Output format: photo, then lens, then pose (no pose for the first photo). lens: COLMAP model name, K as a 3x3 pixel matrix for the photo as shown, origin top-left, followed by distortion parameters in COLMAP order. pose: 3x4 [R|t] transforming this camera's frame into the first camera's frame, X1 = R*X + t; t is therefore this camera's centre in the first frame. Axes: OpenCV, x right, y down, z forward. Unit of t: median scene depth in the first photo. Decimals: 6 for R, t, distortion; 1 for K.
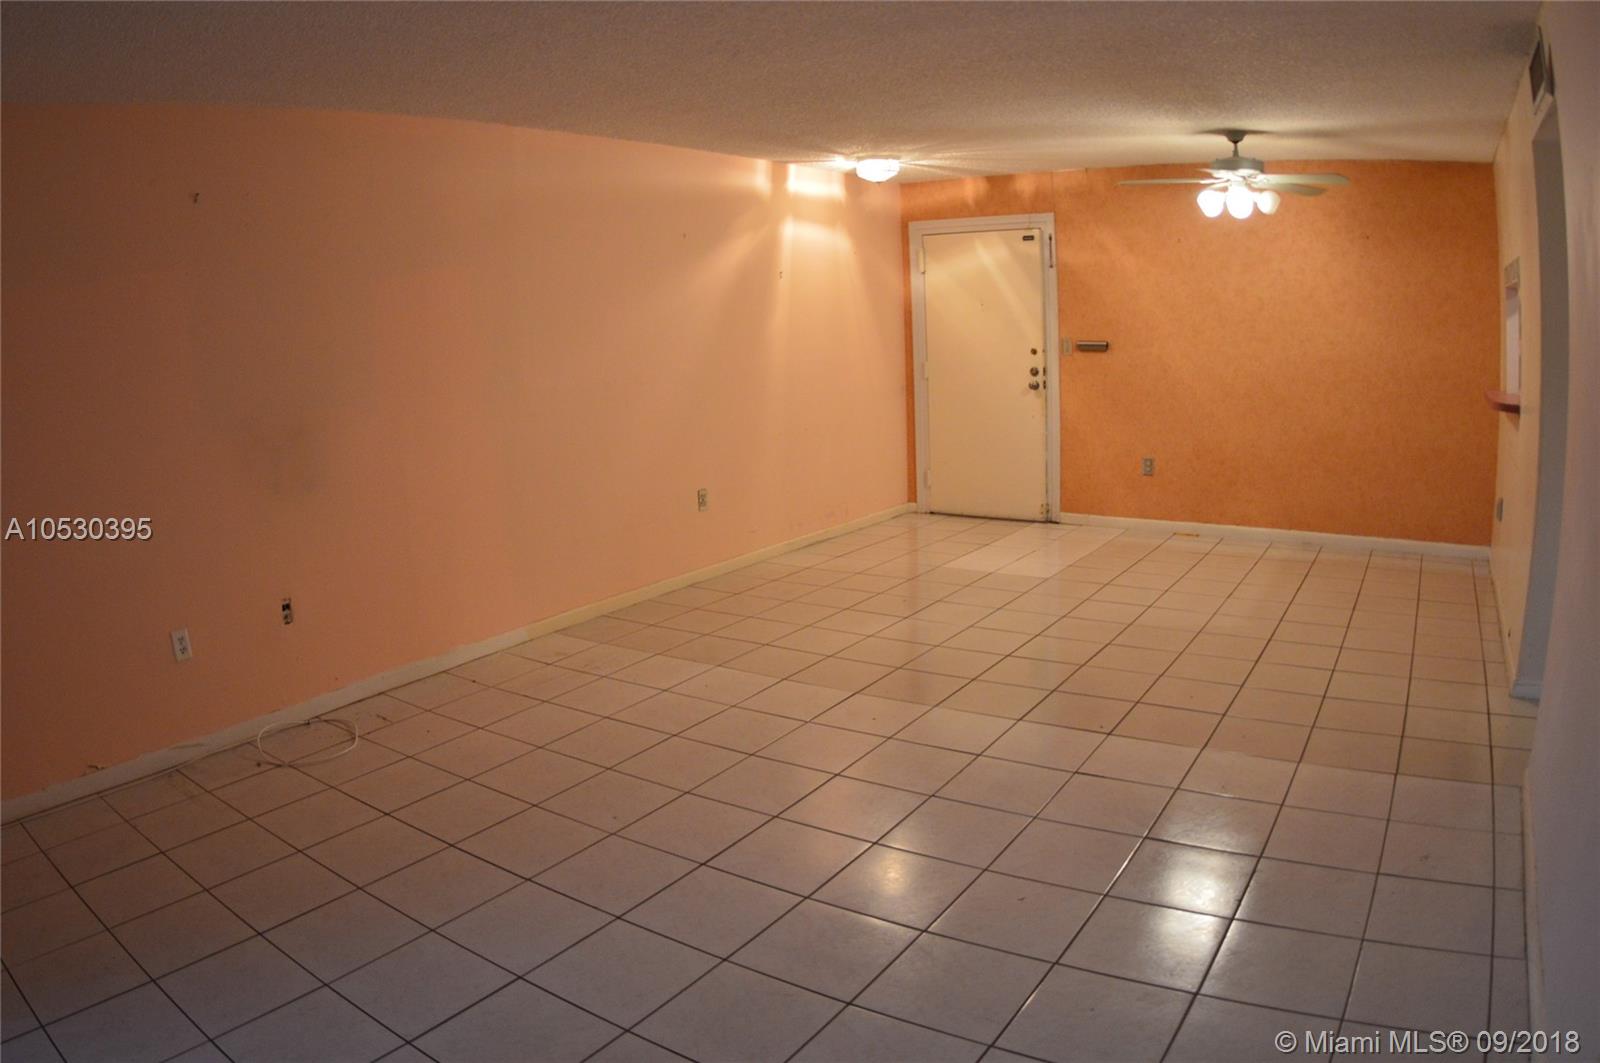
lens RADIAL K [[1082.4, 0, 791.8], [0, 1082.4, 531.3], [0, 0, 1]] dist [-0.326884, 0.102698]
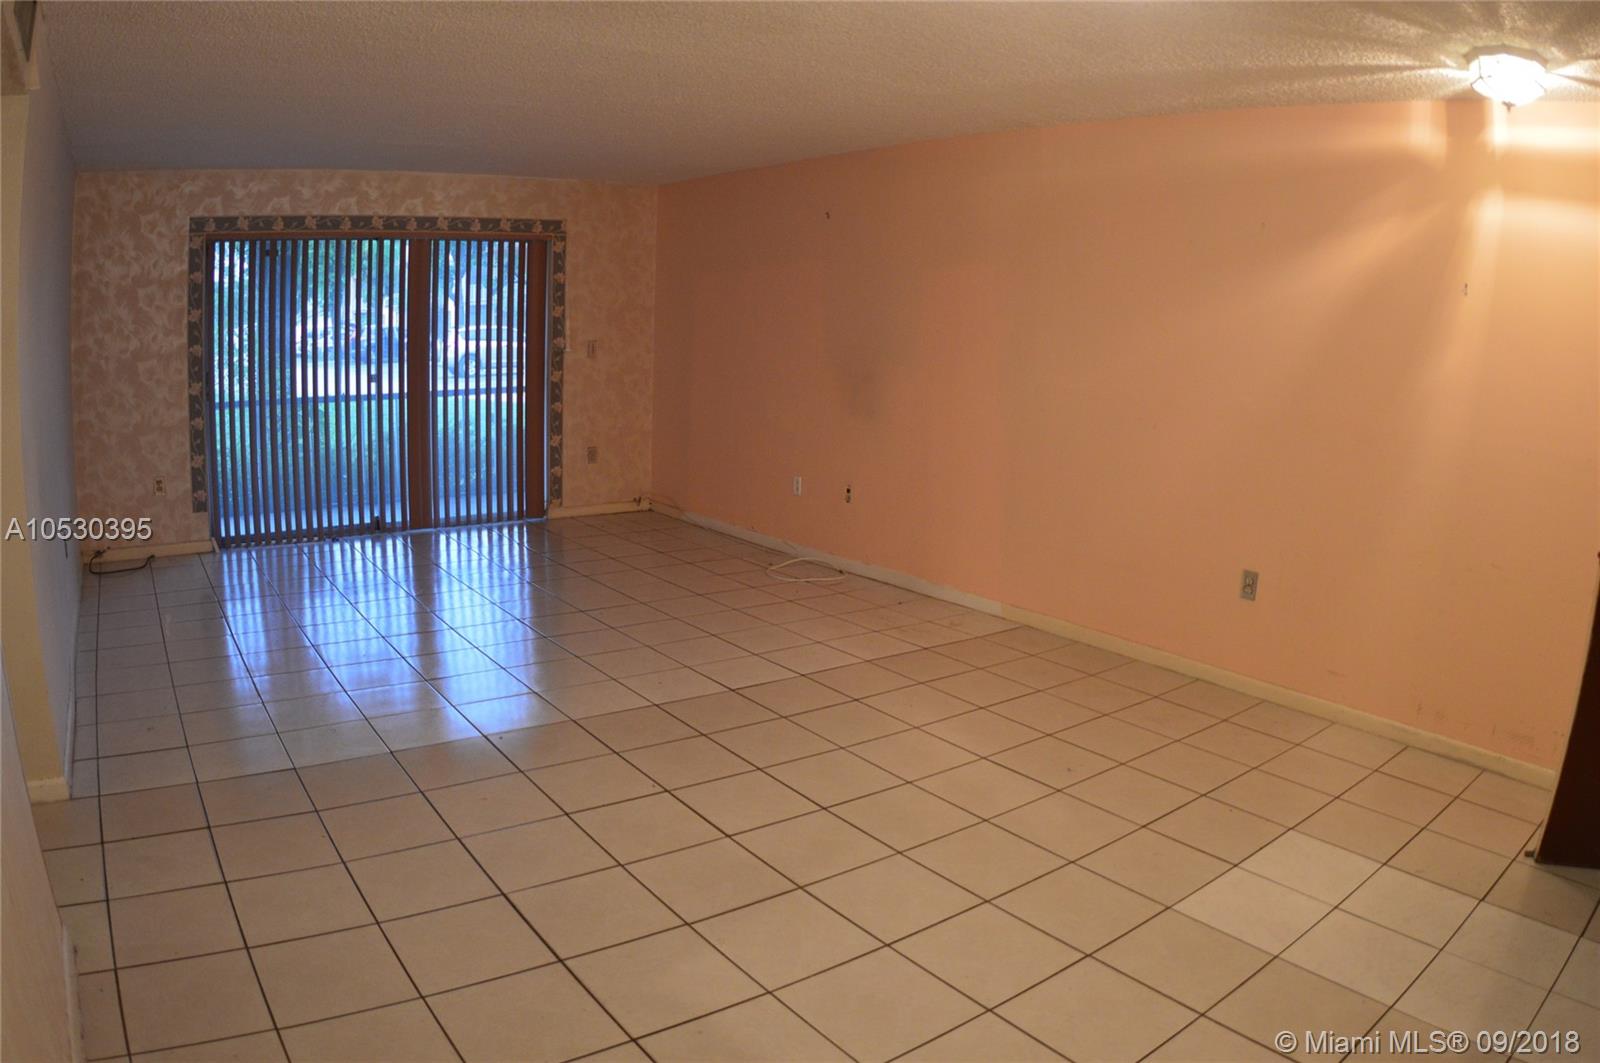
lens RADIAL K [[1082.4, 0, 791.5], [0, 1082.4, 537.3], [0, 0, 1]] dist [-0.326884, 0.102698]
pose [[-0.332043, 0.215776, -0.918253, 0.566798], [-0.195438, 0.936622, 0.290763, -0.174346], [0.922796, 0.276008, -0.268828, 0.773500]]
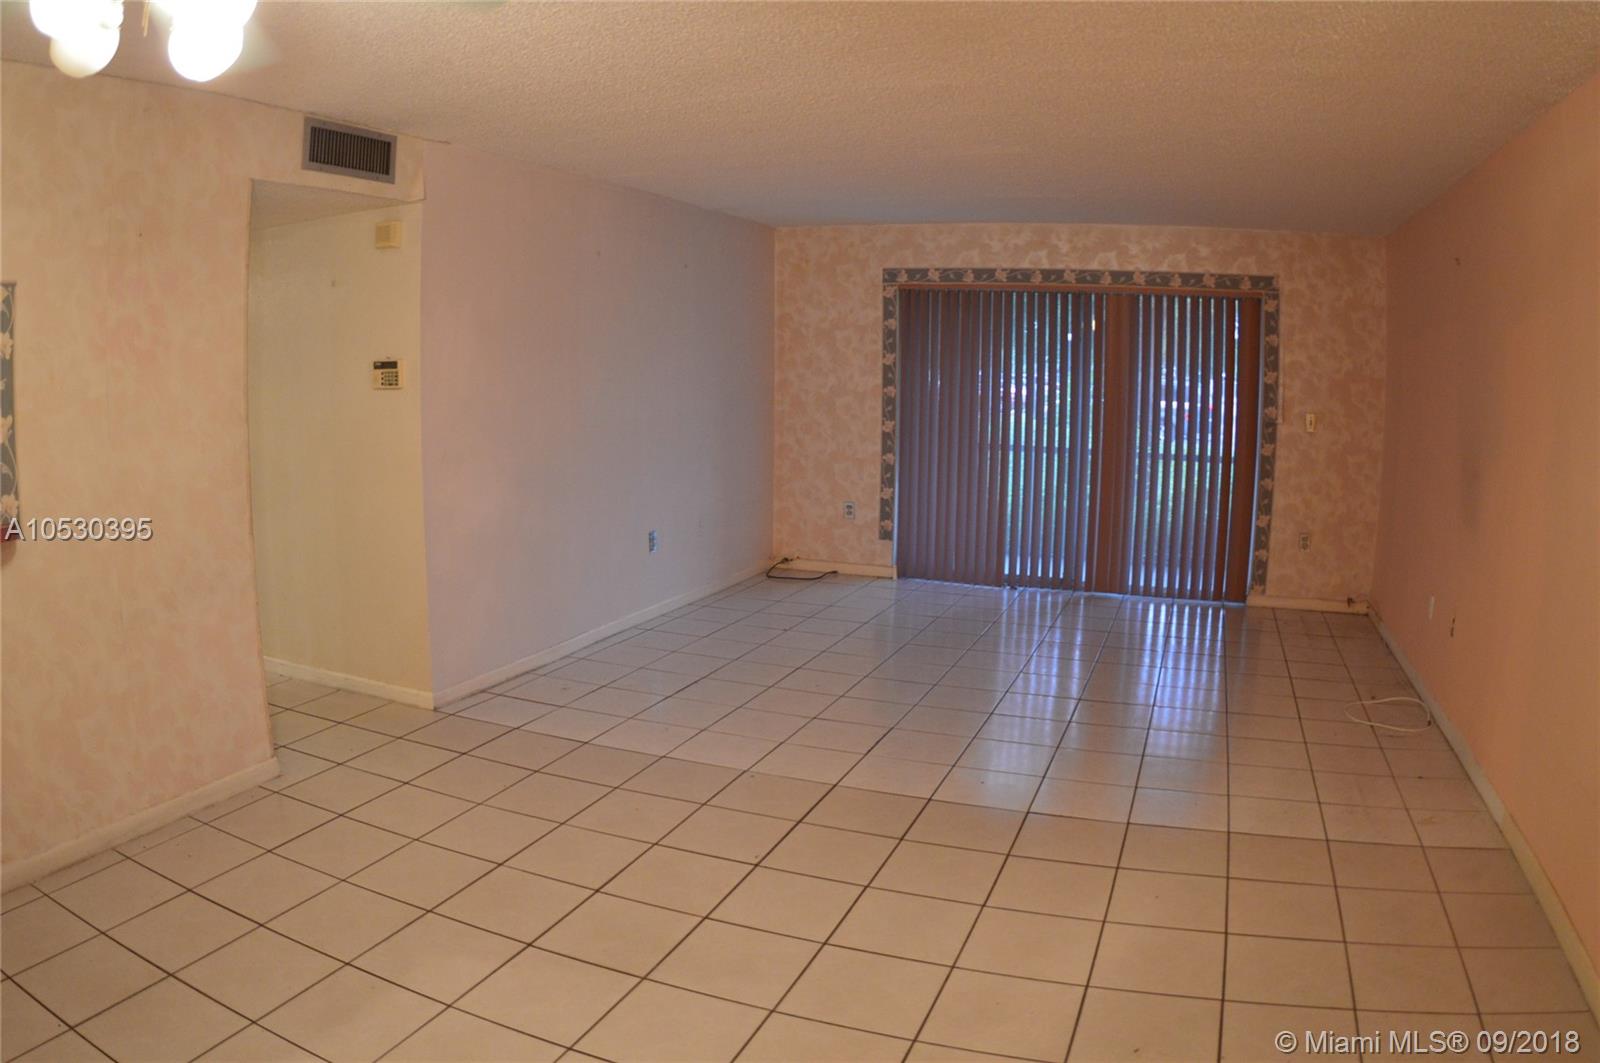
lens RADIAL K [[1082.4, 0, 790.8], [0, 1082.4, 531.1], [0, 0, 1]] dist [-0.326884, 0.102698]
pose [[-0.975943, 0.064710, -0.208203, 0.244315], [-0.010633, 0.939678, 0.341895, -0.209110], [0.217768, 0.335884, -0.916384, 0.995157]]
